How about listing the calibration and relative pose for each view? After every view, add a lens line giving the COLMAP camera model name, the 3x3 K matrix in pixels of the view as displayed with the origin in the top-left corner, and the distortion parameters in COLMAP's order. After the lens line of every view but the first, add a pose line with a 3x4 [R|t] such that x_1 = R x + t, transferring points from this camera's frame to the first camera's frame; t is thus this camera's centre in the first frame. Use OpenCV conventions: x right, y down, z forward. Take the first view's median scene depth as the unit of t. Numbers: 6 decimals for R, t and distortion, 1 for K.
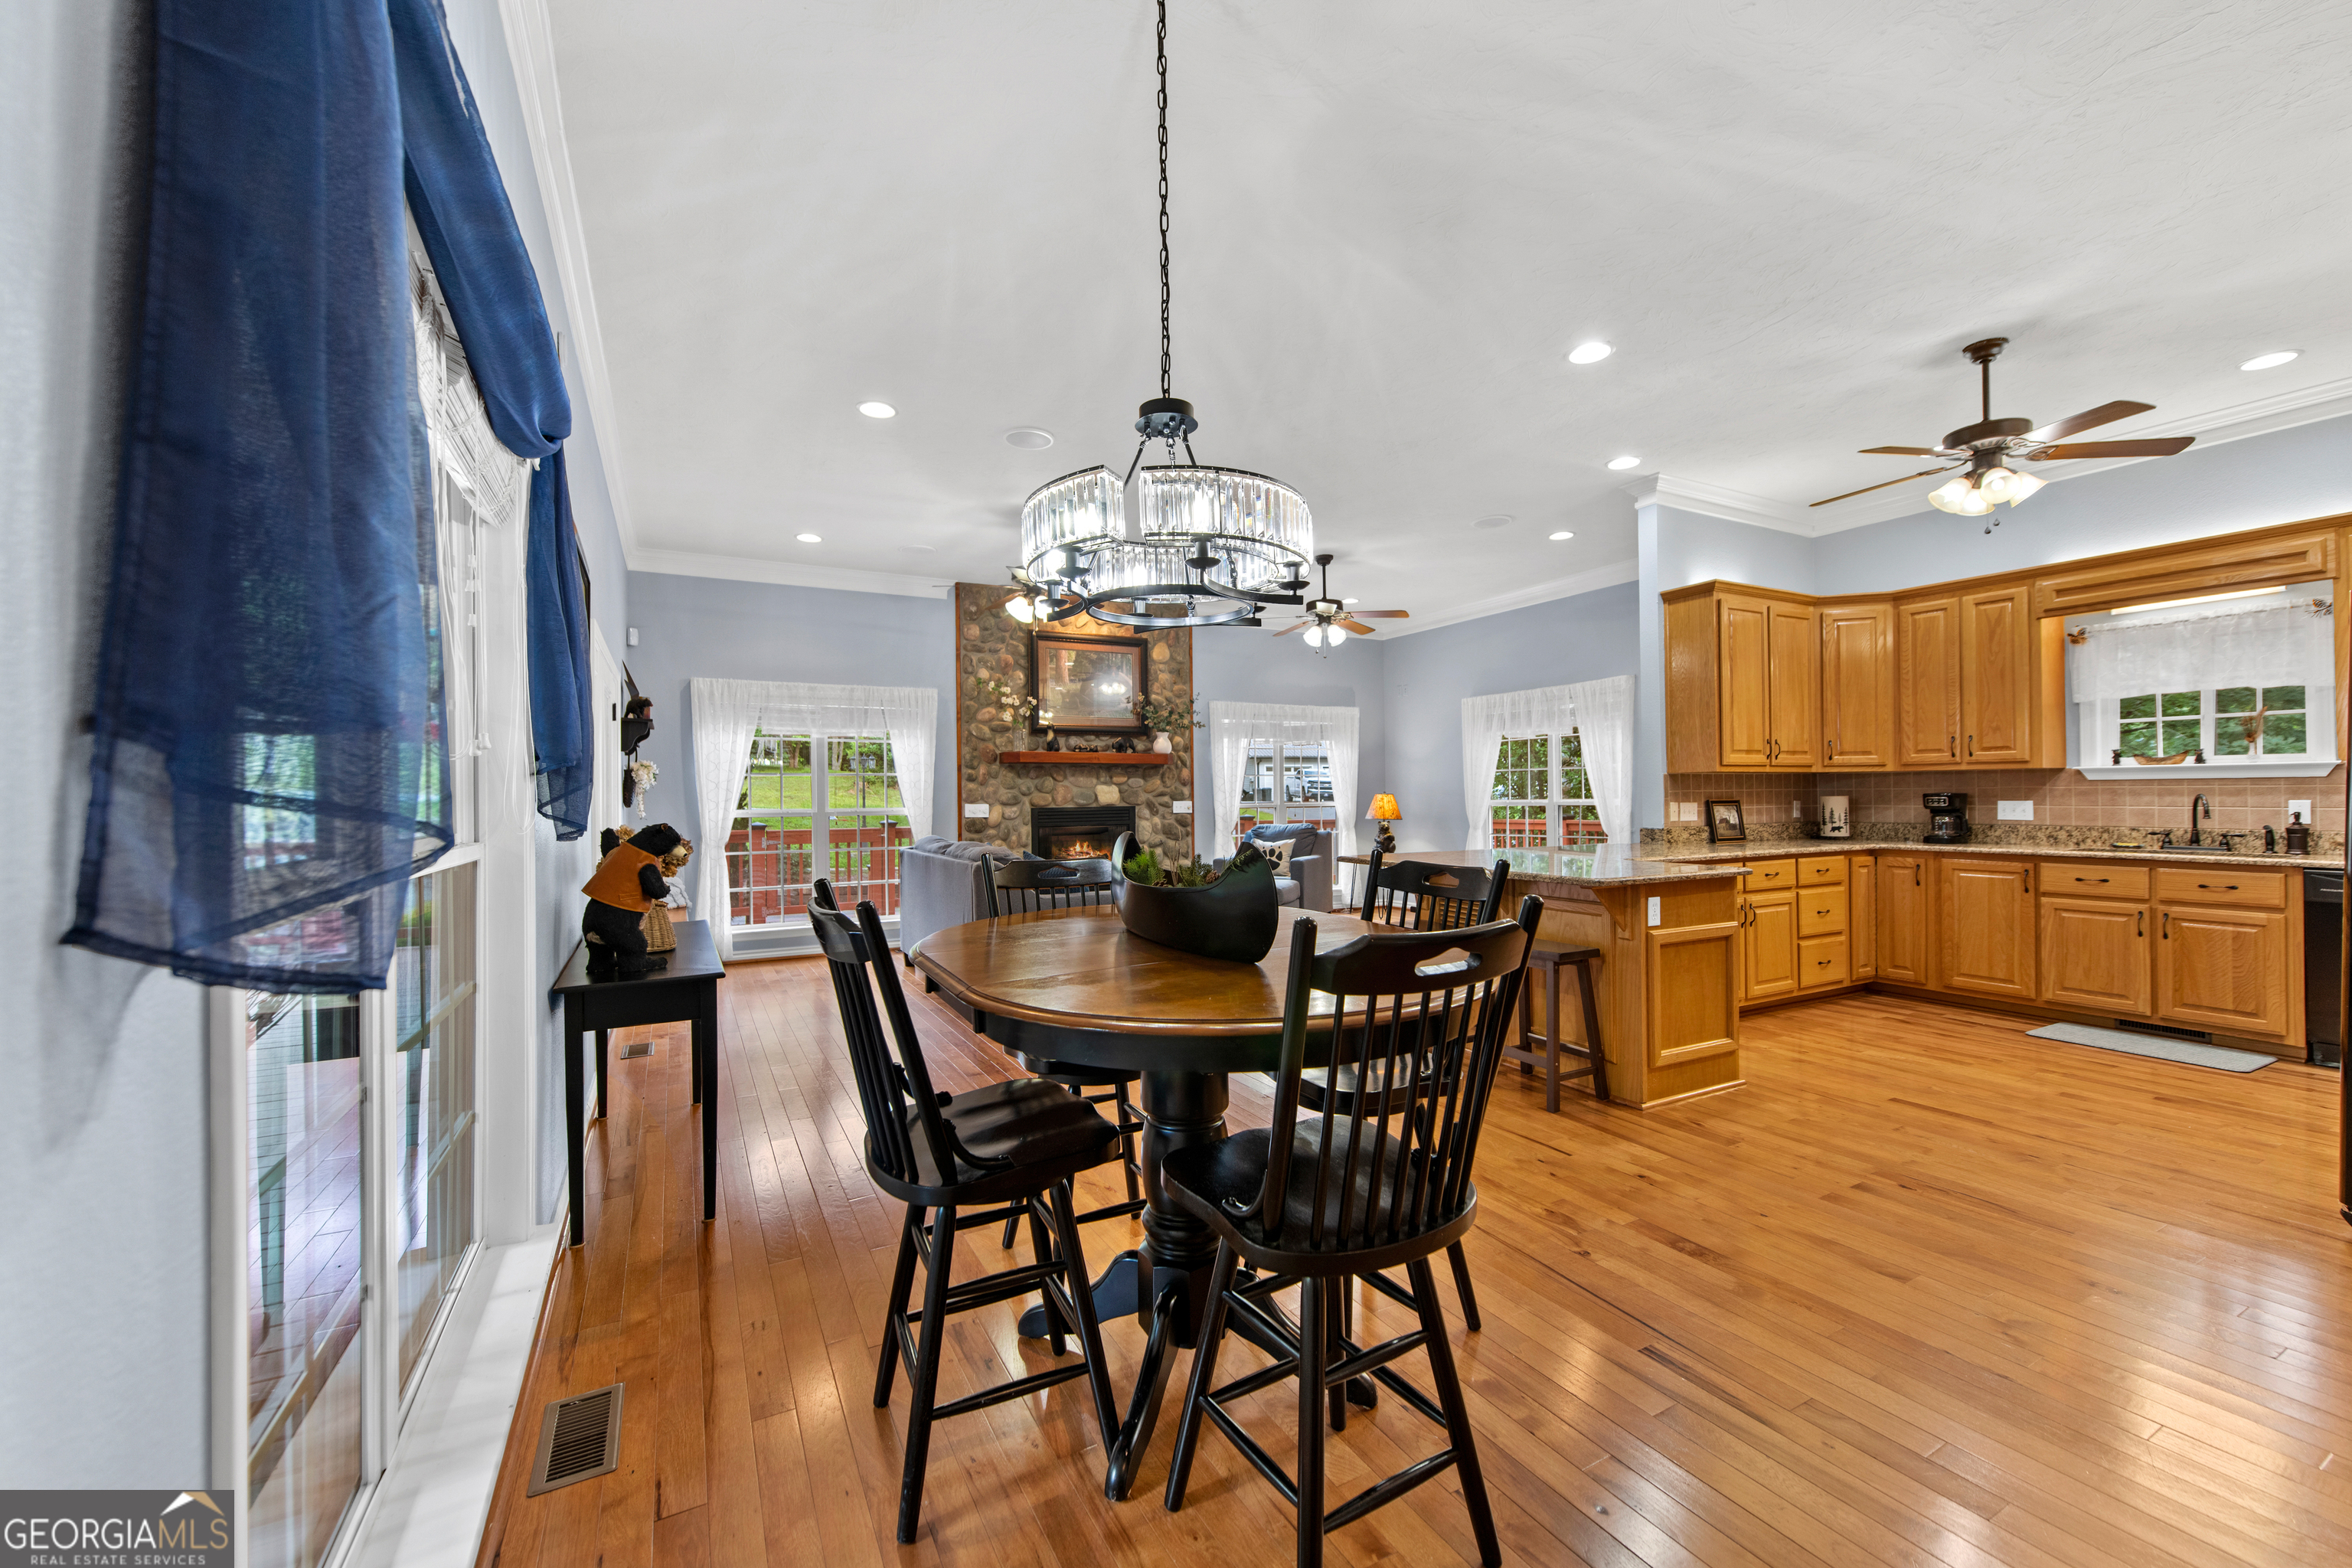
lens RADIAL K [[922.1, 0, 1181.9], [0, 922.1, 791.7], [0, 0, 1]] dist [0.016455, -0.006105]
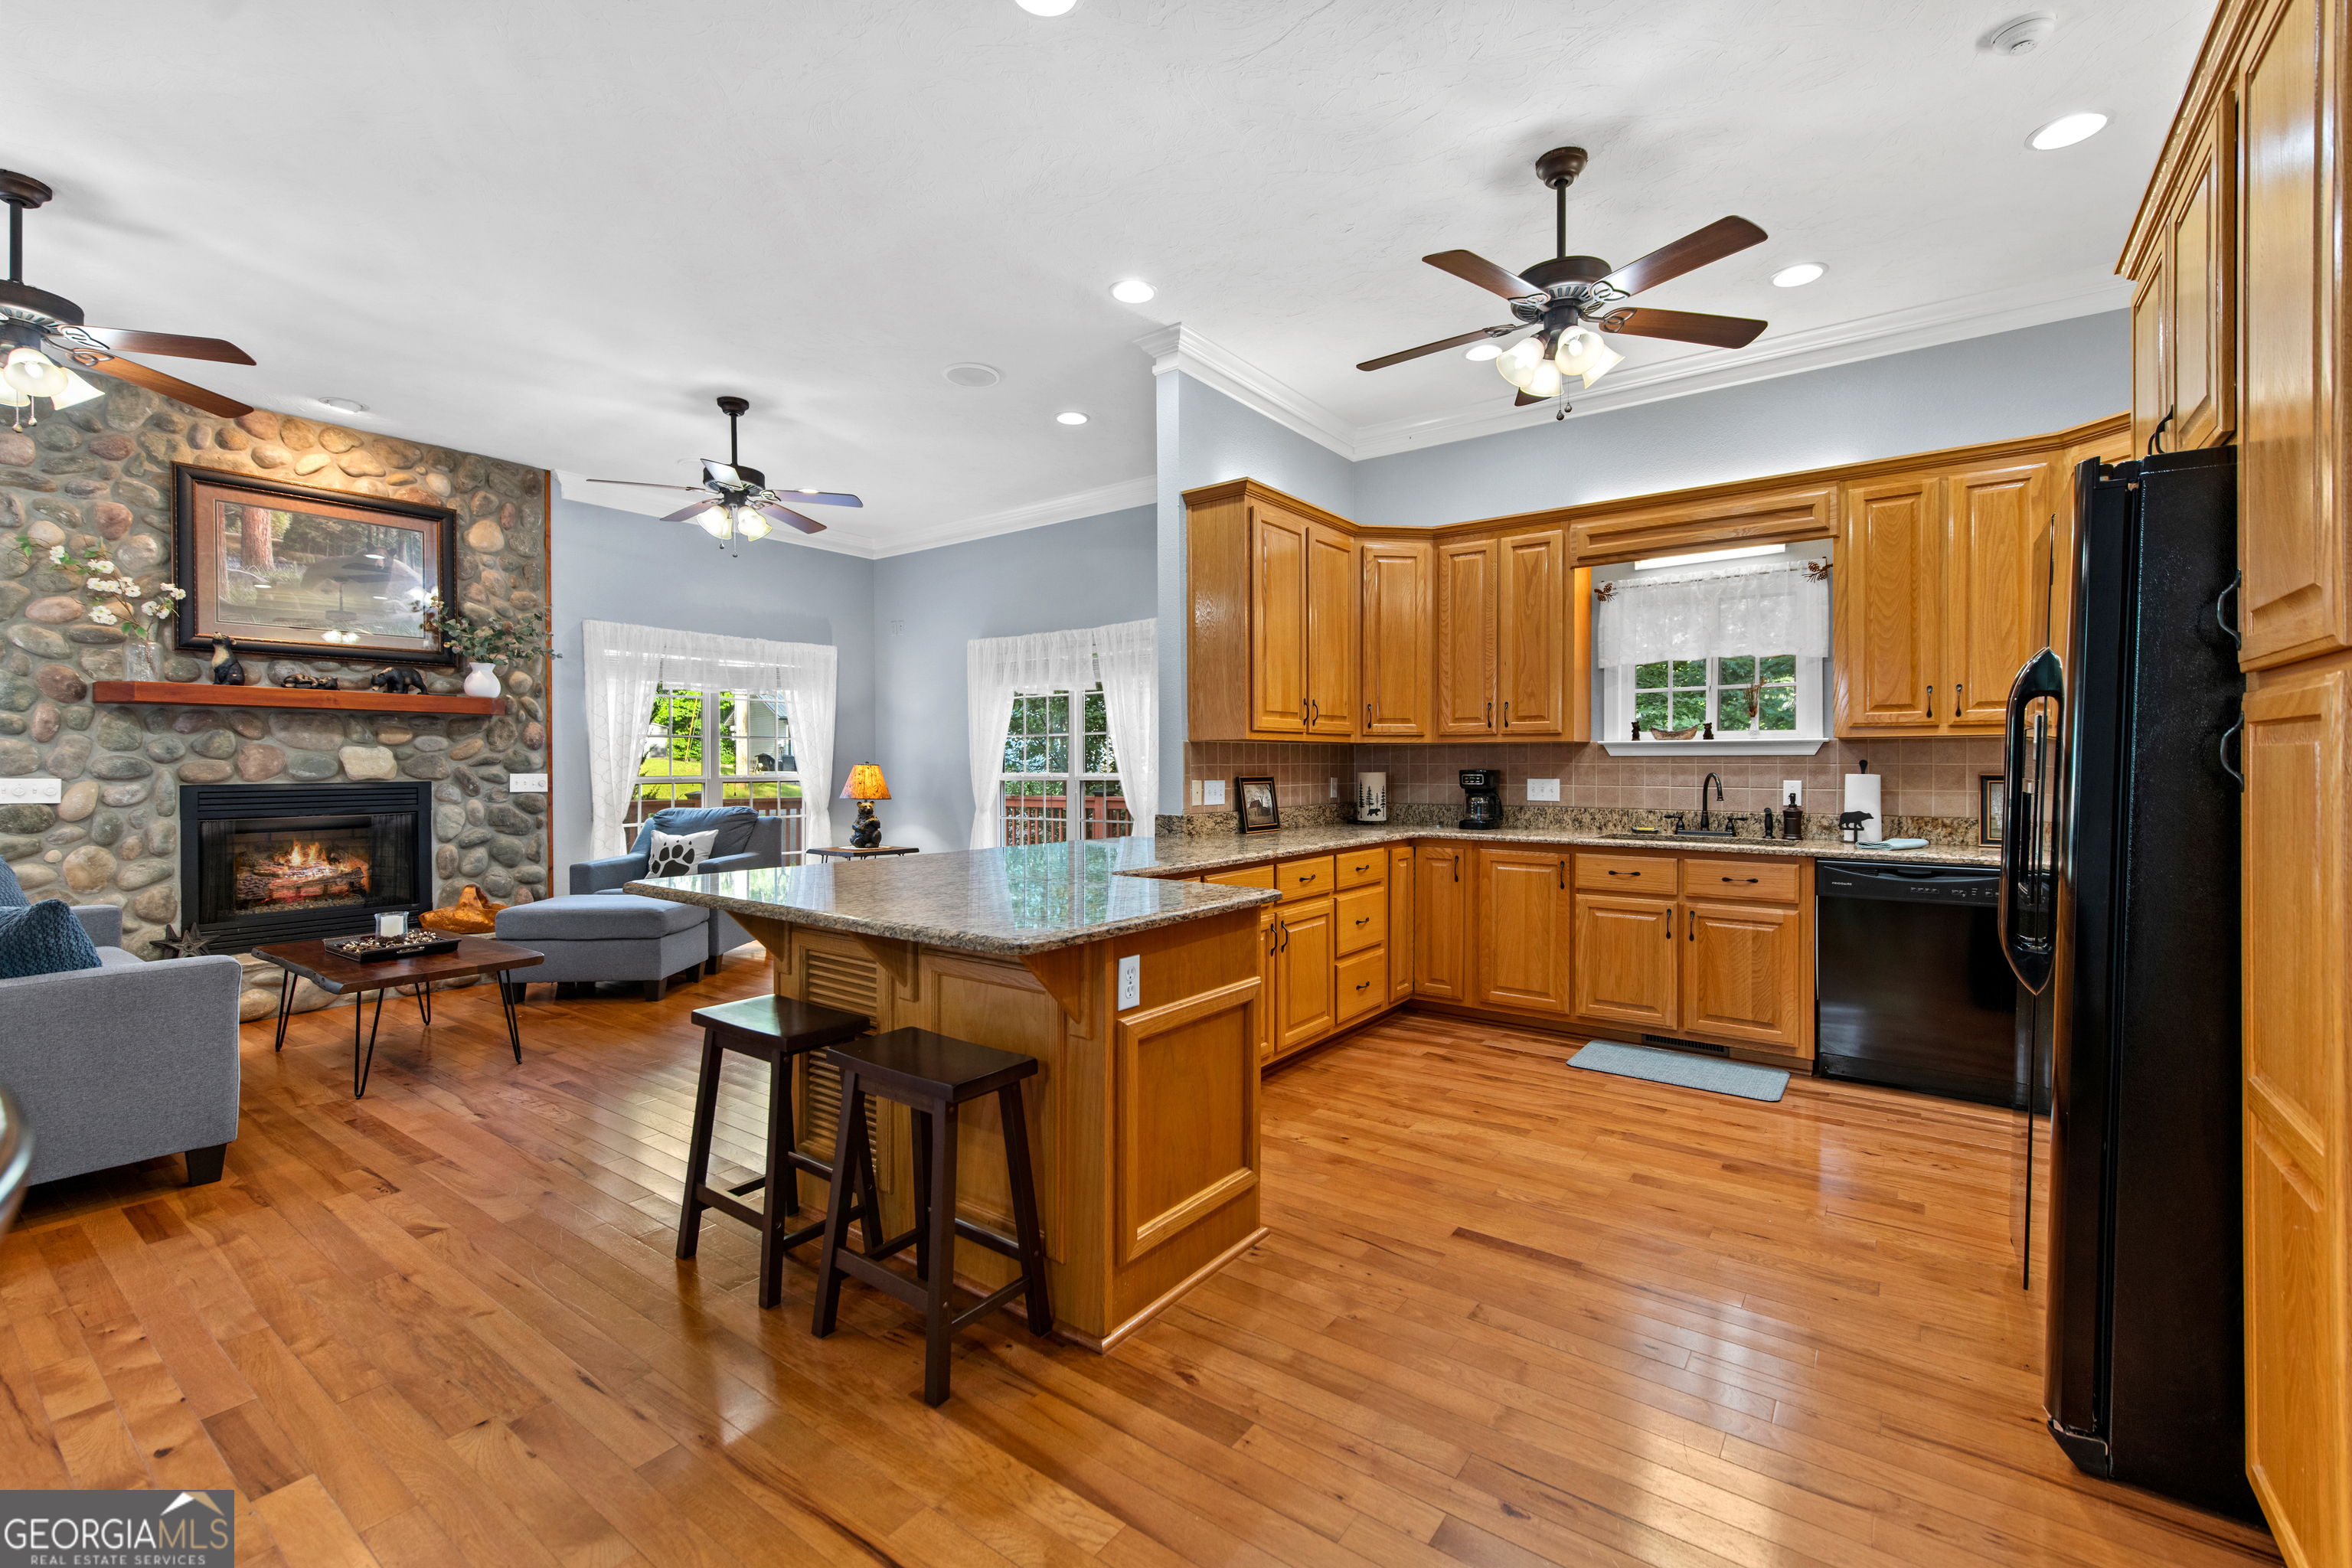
lens RADIAL K [[997.2, 0, 1179.6], [0, 997.2, 768.8], [0, 0, 1]] dist [0.019612, -0.005996]
pose [[0.905286, 0.005868, 0.424761, 0.184502], [-0.009260, 0.999940, 0.005922, -0.002049], [-0.424701, -0.009294, 0.905286, 0.290980]]
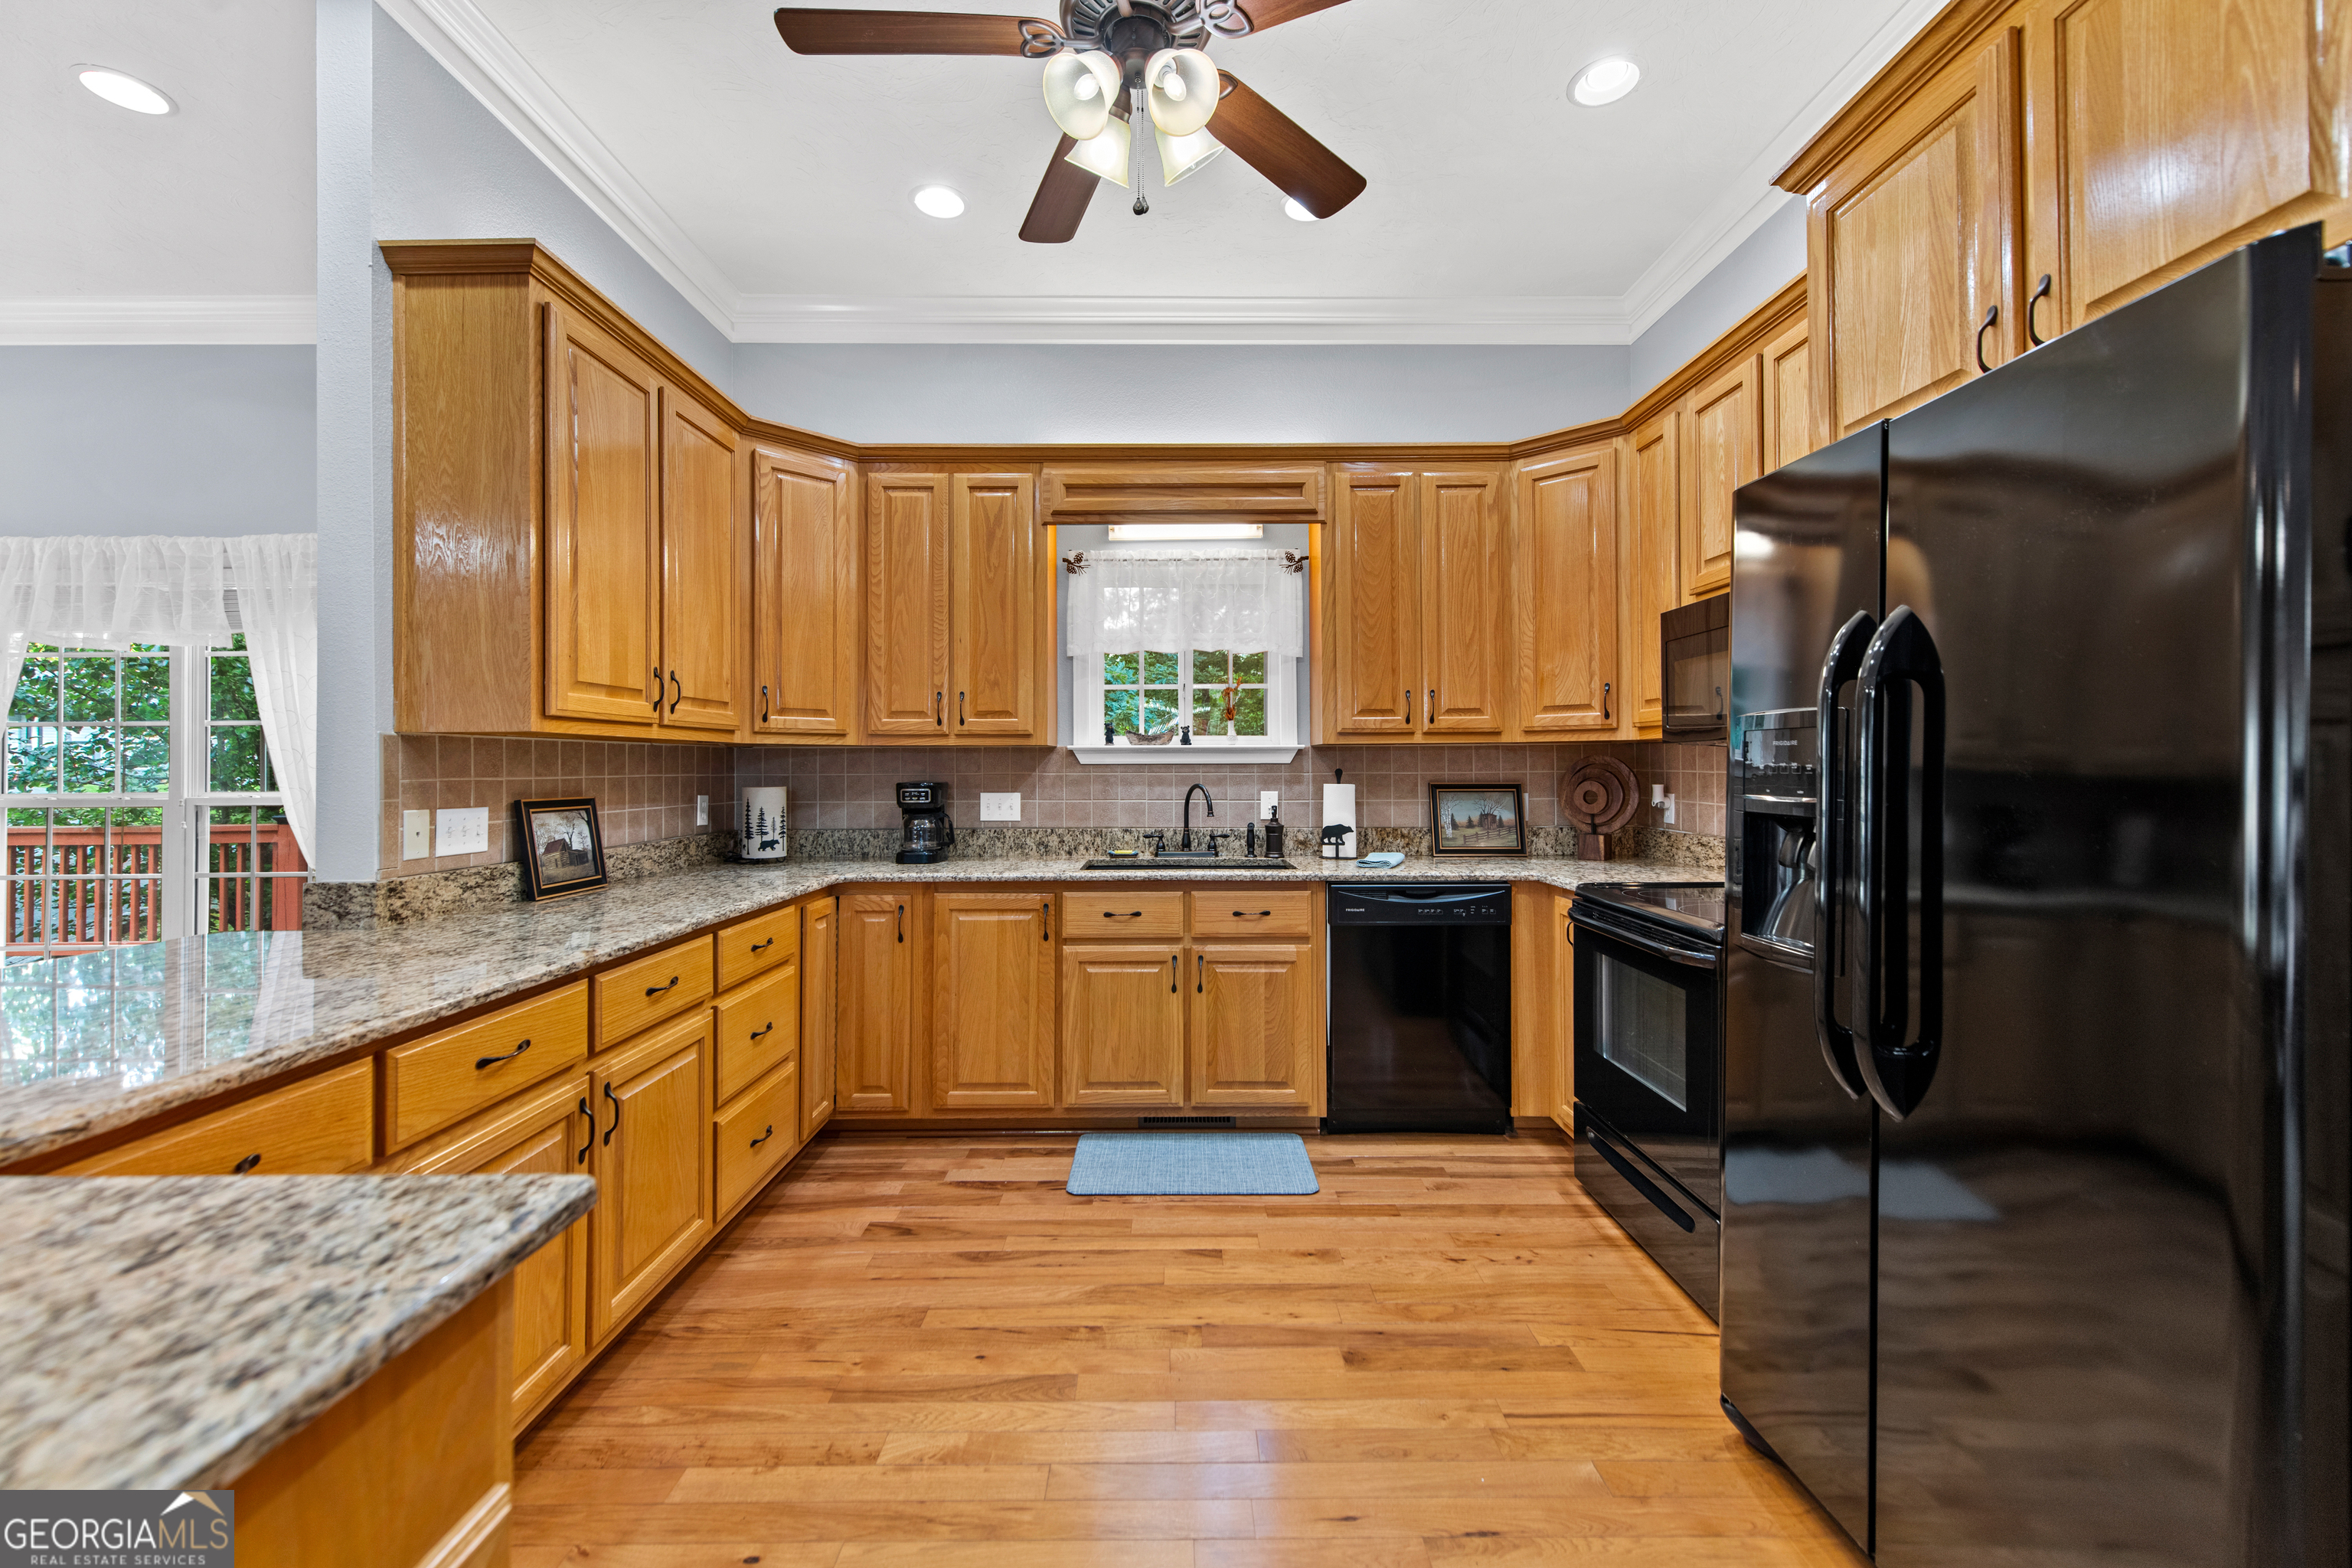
lens RADIAL K [[935.7, 0, 1179.3], [0, 935.7, 757.1], [0, 0, 1]] dist [0.018105, -0.006122]
pose [[0.471666, 0.018971, 0.881573, 0.342466], [-0.004944, 0.999810, -0.018870, -0.004213], [-0.881763, 0.004541, 0.471670, 0.549175]]
